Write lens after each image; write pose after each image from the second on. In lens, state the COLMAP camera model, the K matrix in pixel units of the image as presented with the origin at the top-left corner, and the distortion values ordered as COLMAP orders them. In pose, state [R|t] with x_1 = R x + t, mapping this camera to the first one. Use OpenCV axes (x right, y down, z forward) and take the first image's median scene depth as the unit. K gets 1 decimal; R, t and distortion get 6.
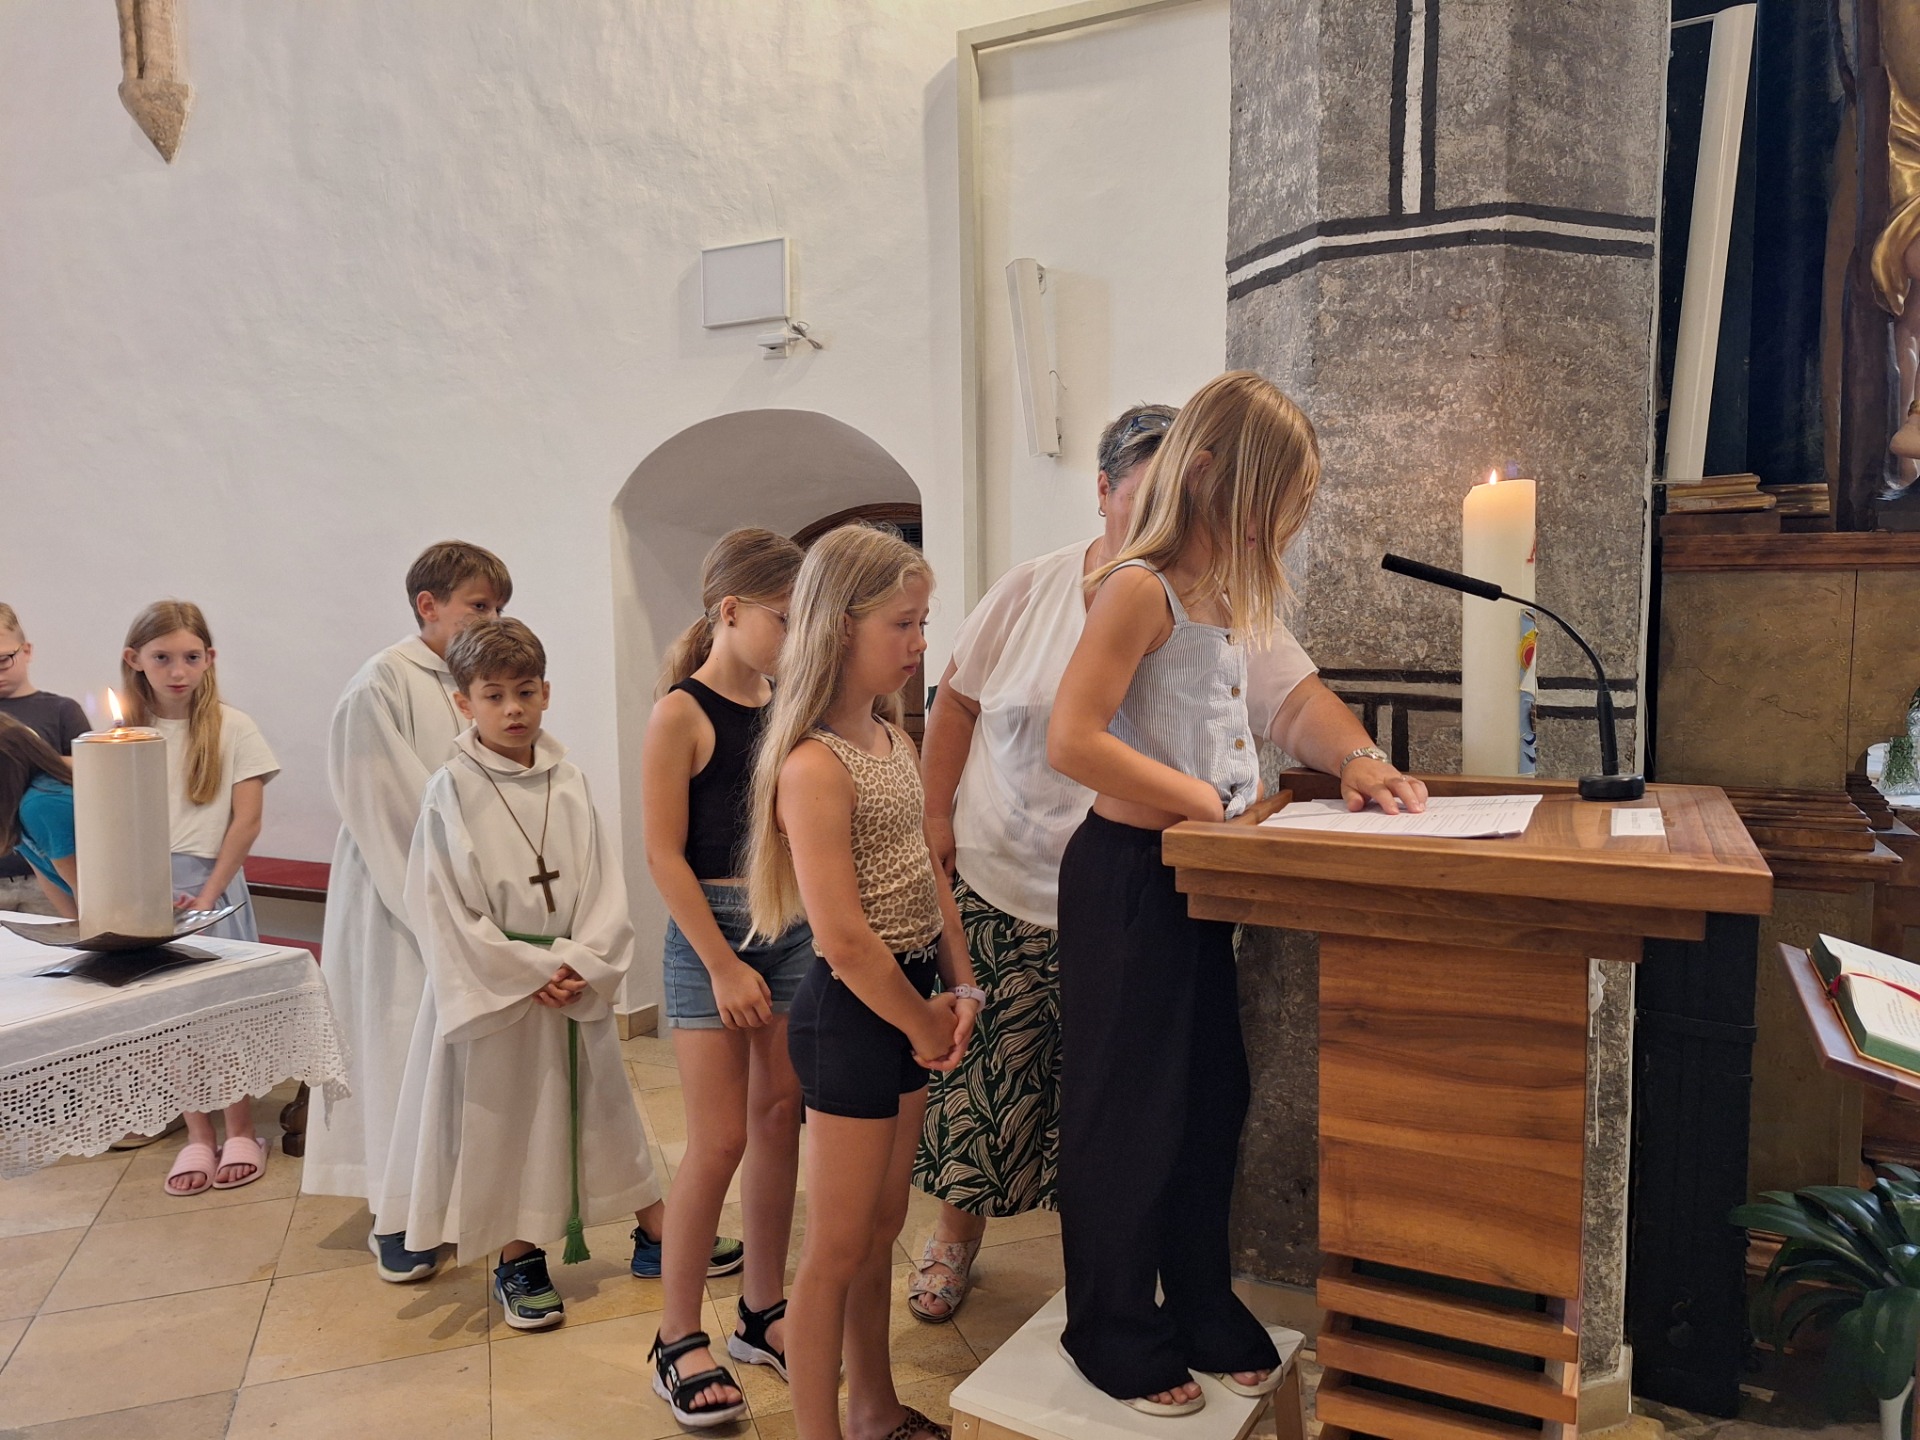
lens RADIAL K [[1308.0, 0, 960.0], [0, 1308.0, 720.0], [0, 0, 1]] dist [0.046434, -0.047360]
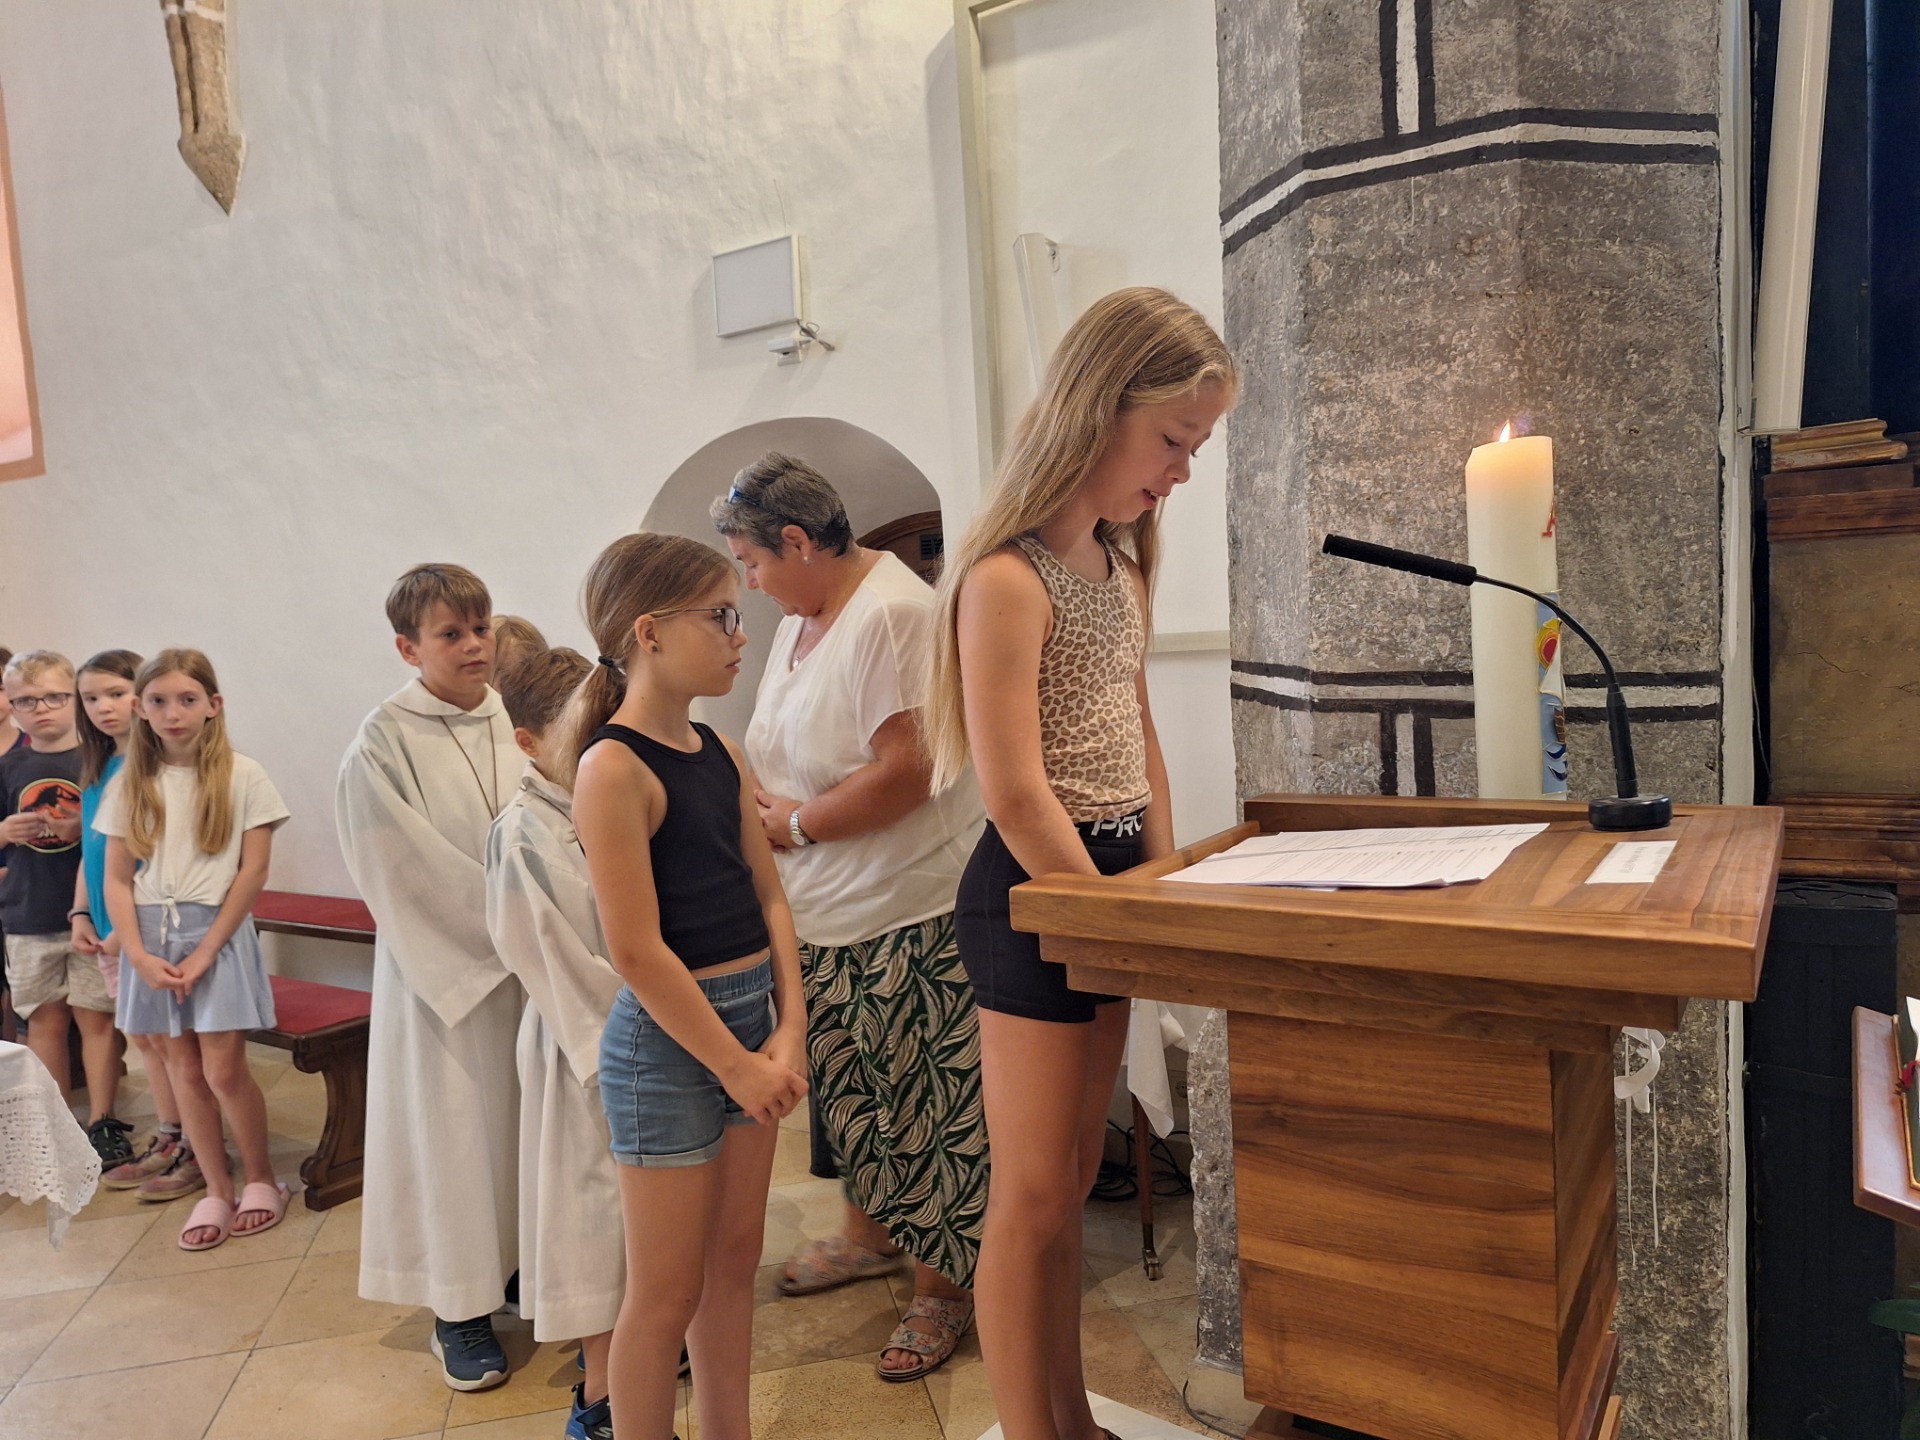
lens RADIAL K [[1311.8, 0, 974.8], [0, 1311.8, 729.3], [0, 0, 1]] dist [0.036279, -0.039661]
pose [[0.992522, -0.034233, -0.117171, 0.147749], [0.033988, 0.999414, -0.004085, -0.007065], [0.117242, 0.000072, 0.993103, 0.121761]]
